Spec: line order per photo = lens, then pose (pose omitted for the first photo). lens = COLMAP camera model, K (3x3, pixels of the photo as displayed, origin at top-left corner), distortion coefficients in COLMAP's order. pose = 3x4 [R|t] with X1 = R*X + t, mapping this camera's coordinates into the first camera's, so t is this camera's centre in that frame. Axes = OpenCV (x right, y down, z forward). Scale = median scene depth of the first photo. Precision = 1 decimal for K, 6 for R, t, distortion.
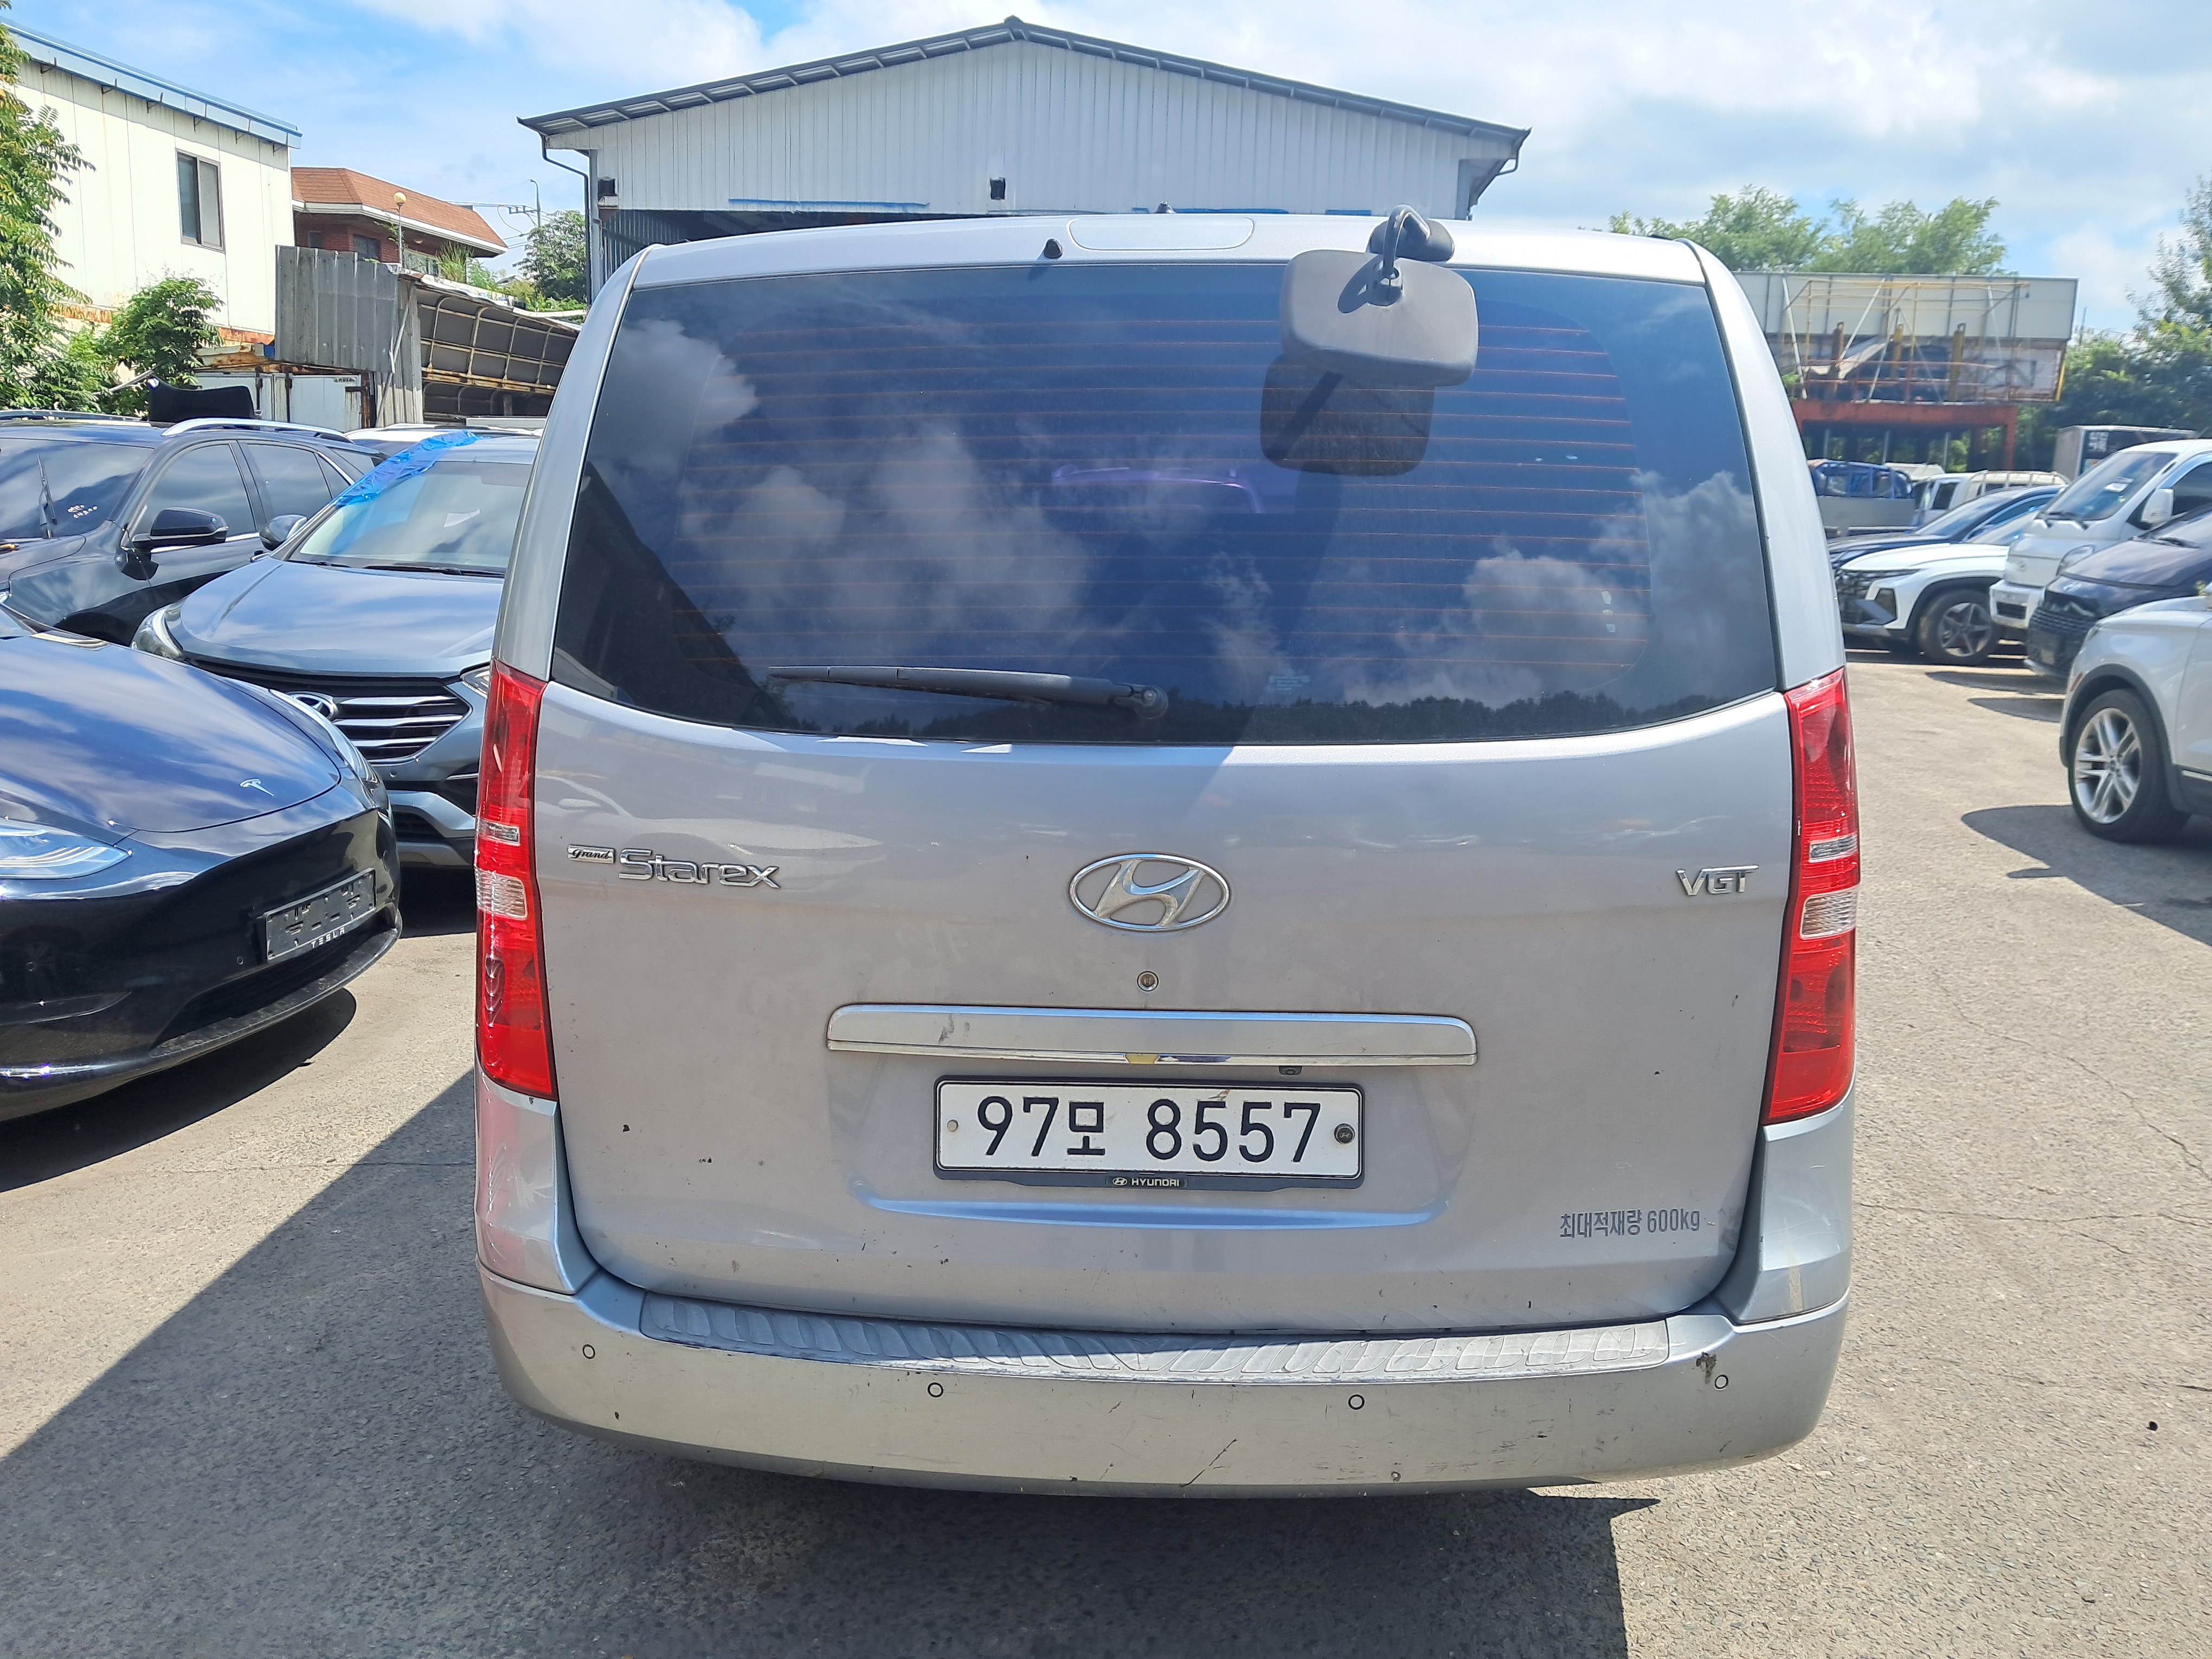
lens RADIAL K [[1803.6, 0, 1103.0], [0, 1803.6, 813.8], [0, 0, 1]] dist [0.043182, -0.010140]
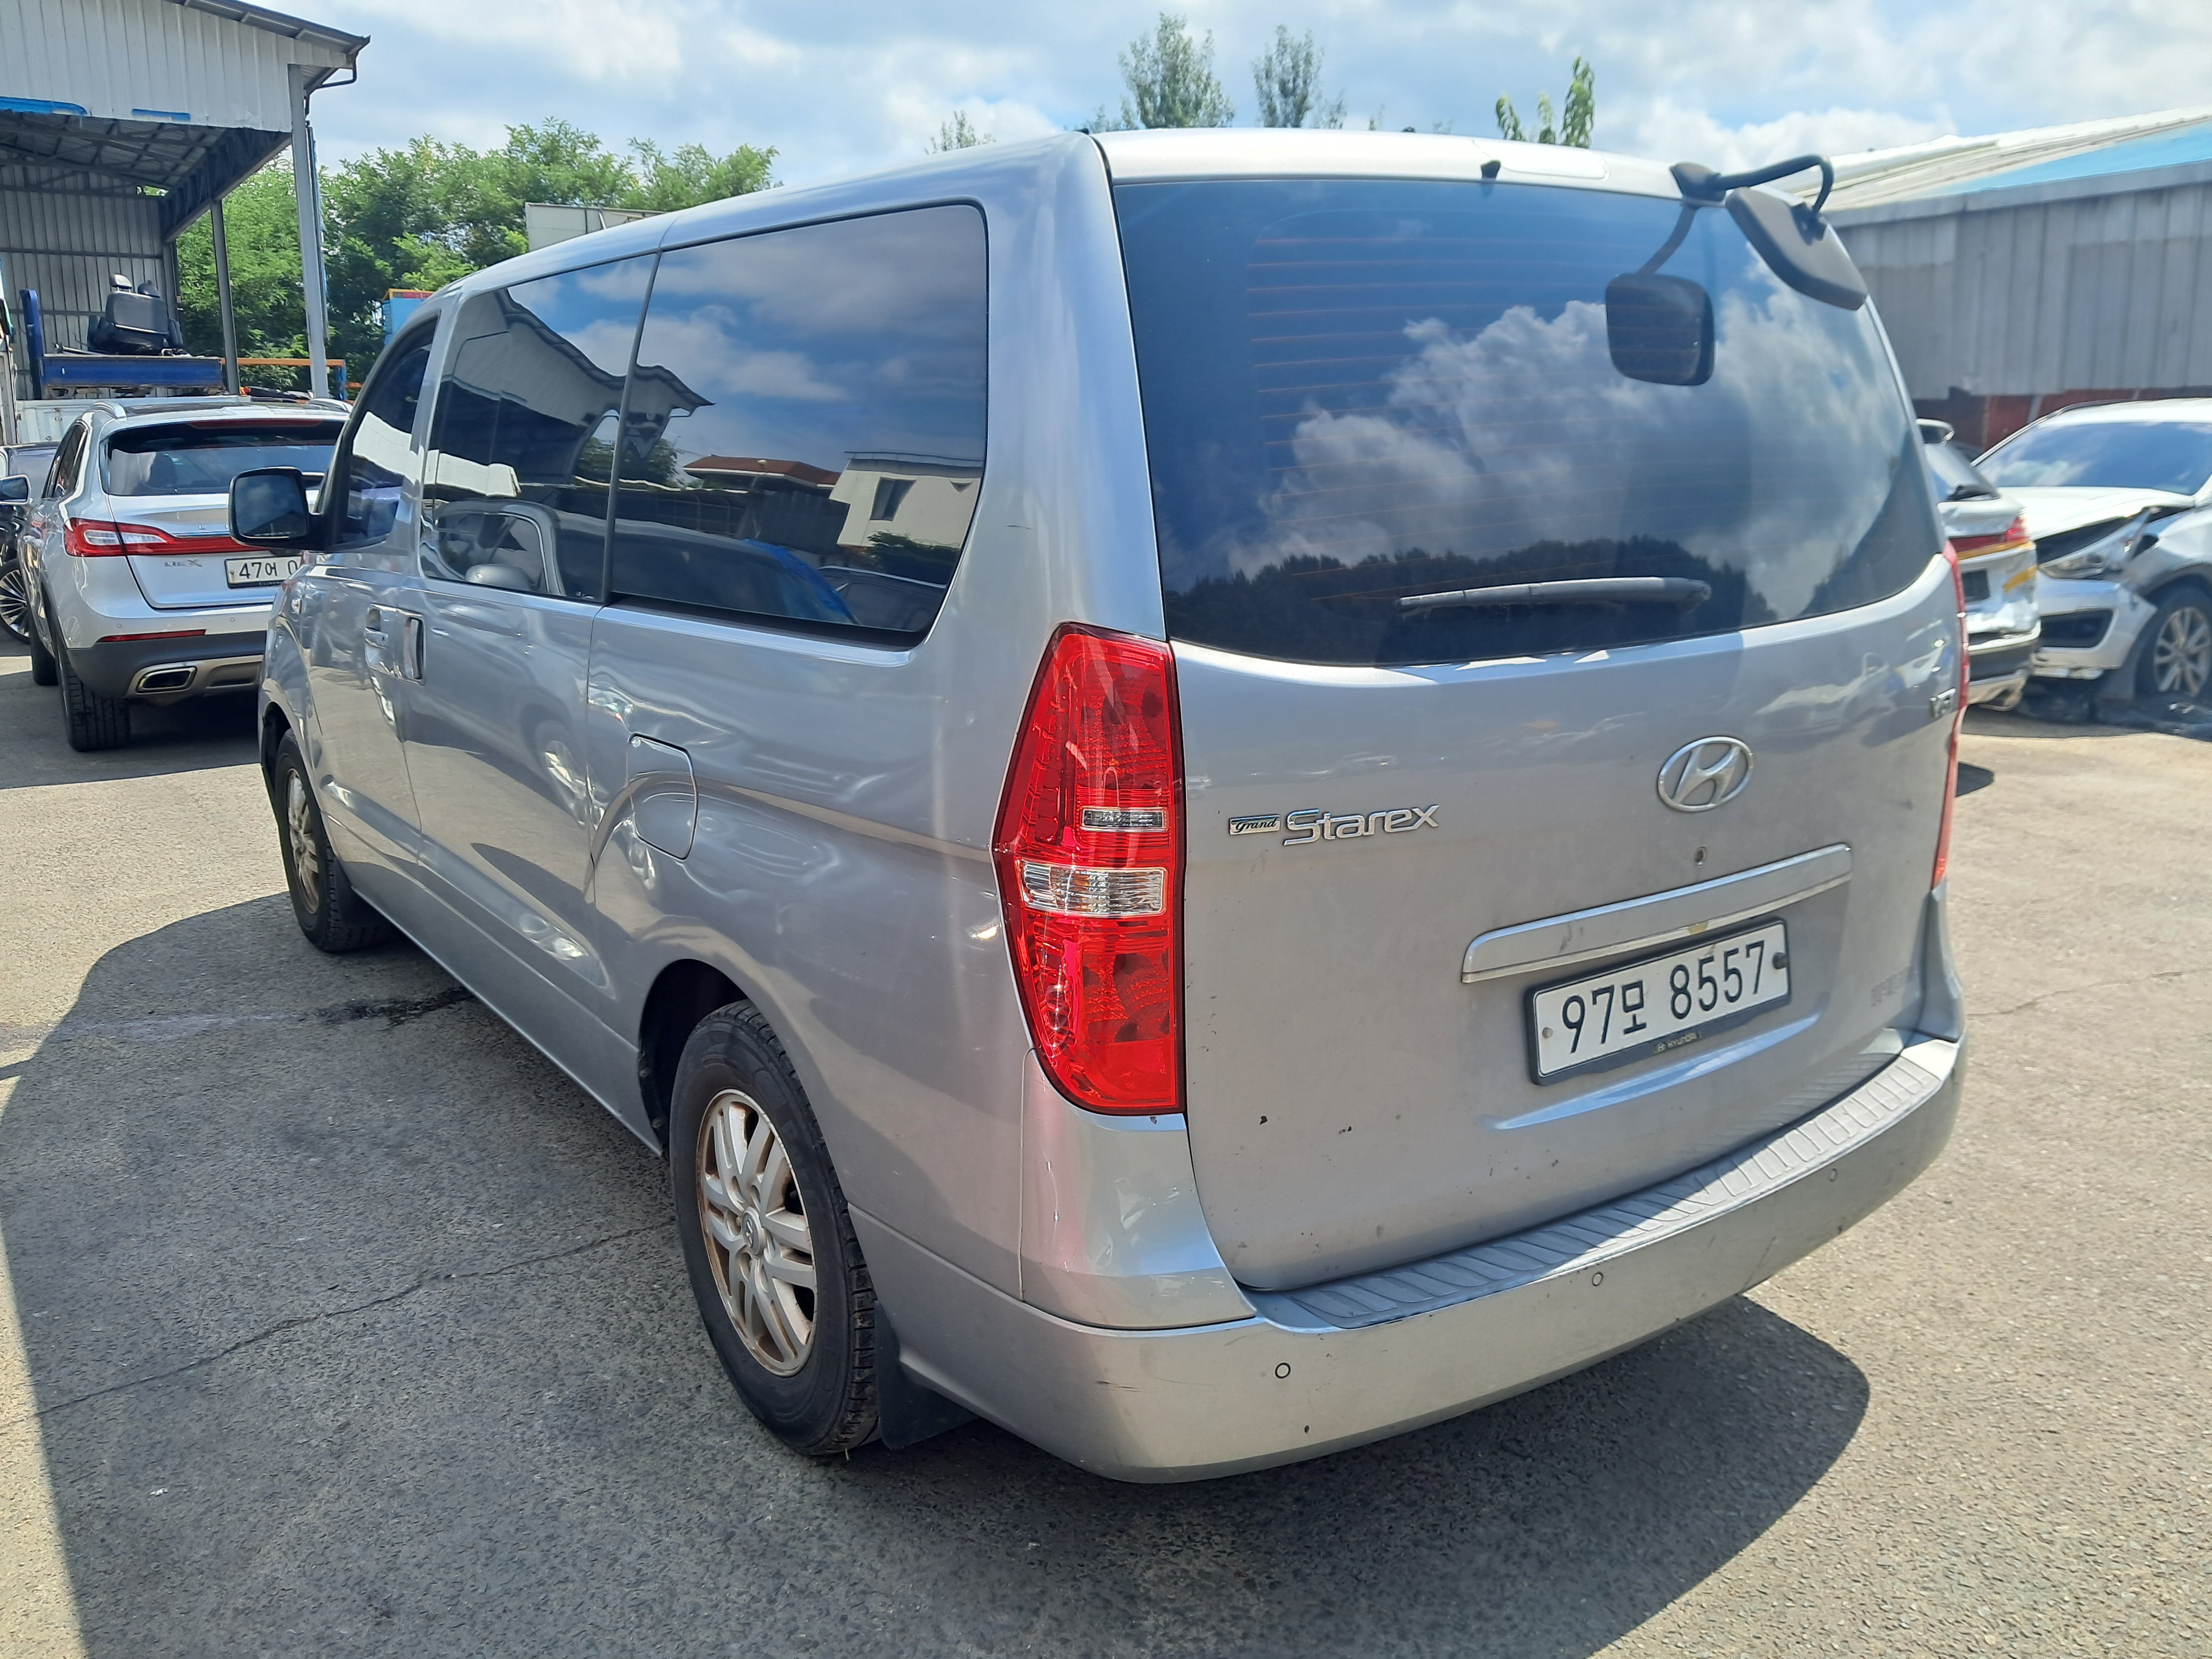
lens RADIAL K [[1851.6, 0, 1106.0], [0, 1851.6, 829.5], [0, 0, 1]] dist [0.005321, -0.001700]
pose [[0.781683, -0.160841, 0.602579, -0.891583], [0.139241, 0.986793, 0.082768, -0.062637], [-0.607934, 0.019205, 0.793755, 0.319170]]
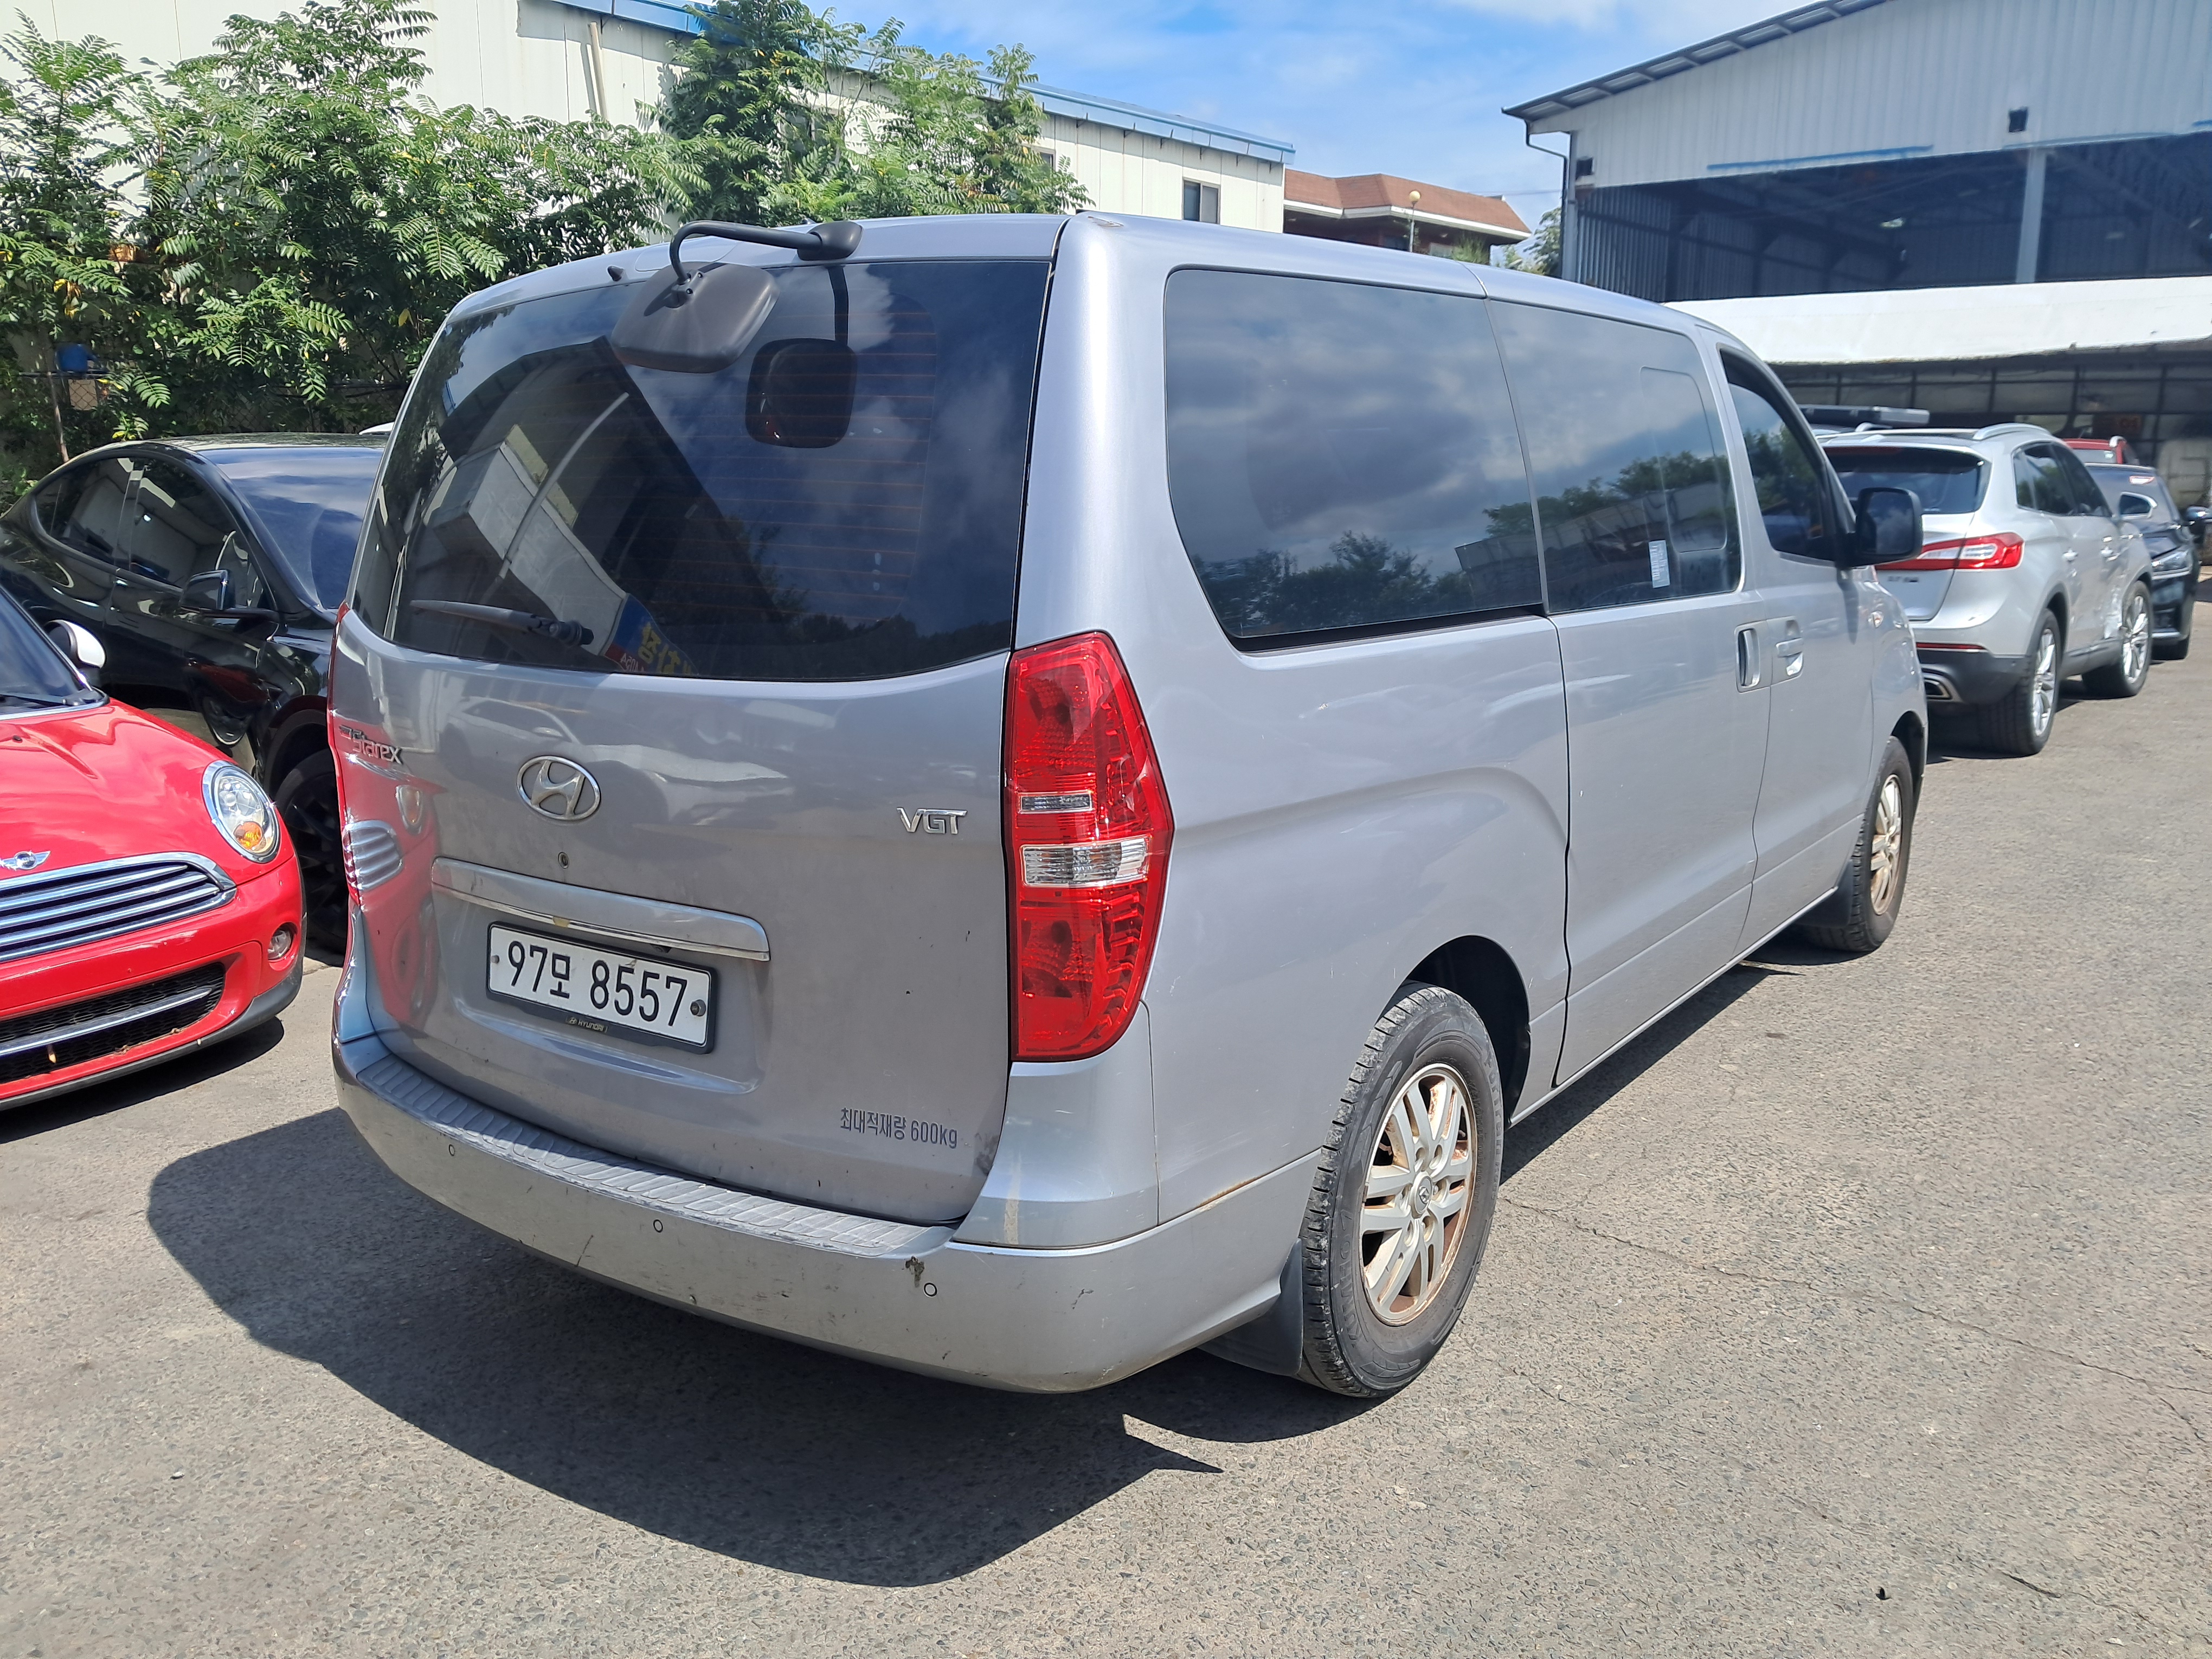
lens RADIAL K [[1851.6, 0, 1106.0], [0, 1851.6, 829.5], [0, 0, 1]] dist [0.005321, -0.001700]
pose [[0.833465, 0.093020, -0.544686, 0.996401], [-0.085338, 0.995571, 0.039439, -0.010114], [0.545943, 0.013611, 0.837712, 0.126339]]
